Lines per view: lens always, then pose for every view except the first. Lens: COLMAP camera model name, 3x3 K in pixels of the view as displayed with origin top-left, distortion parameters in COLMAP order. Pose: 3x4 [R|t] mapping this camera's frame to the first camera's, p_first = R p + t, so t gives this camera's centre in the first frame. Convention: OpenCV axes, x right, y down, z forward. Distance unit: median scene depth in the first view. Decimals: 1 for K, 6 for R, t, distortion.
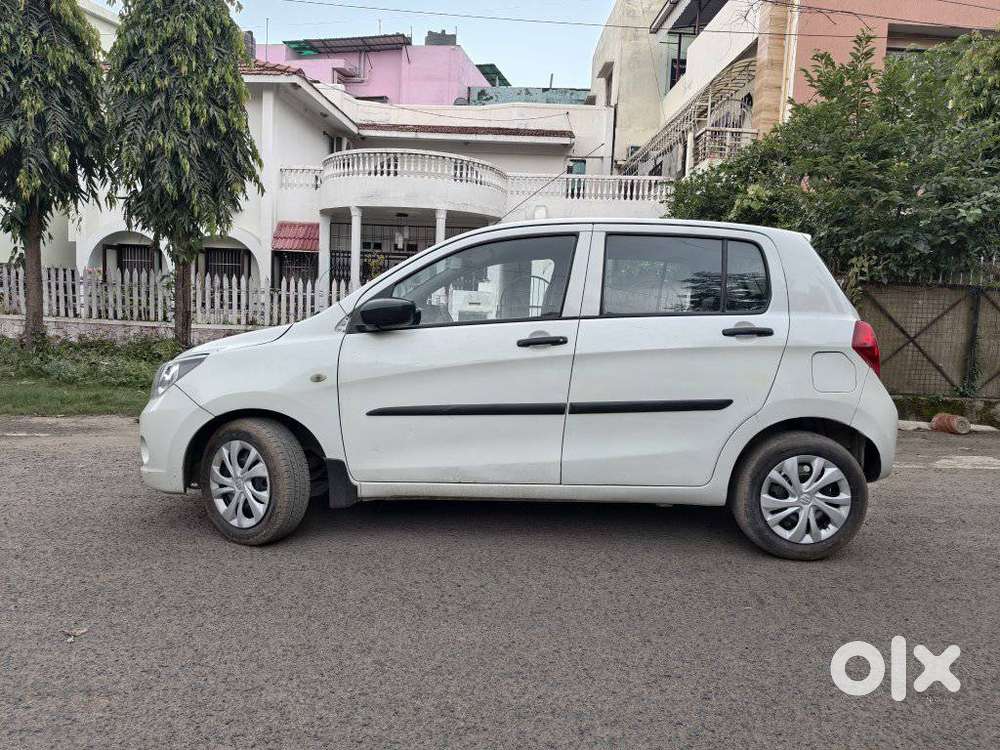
lens RADIAL K [[724.6, 0, 501.7], [0, 724.6, 371.0], [0, 0, 1]] dist [0.031285, -0.030898]
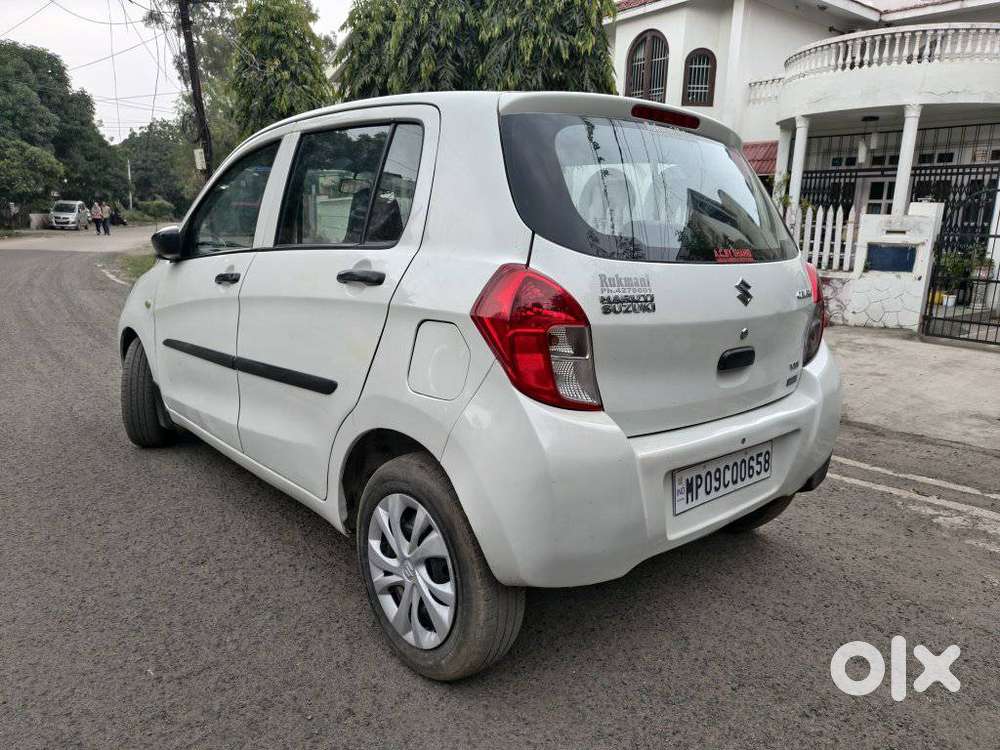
lens RADIAL K [[724.6, 0, 515.8], [0, 724.6, 371.1], [0, 0, 1]] dist [0.031285, -0.030898]
pose [[0.653108, 0.134994, -0.745135, 0.387705], [-0.065744, 0.990375, 0.121799, -0.025353], [0.754406, -0.030560, 0.655697, 0.301039]]
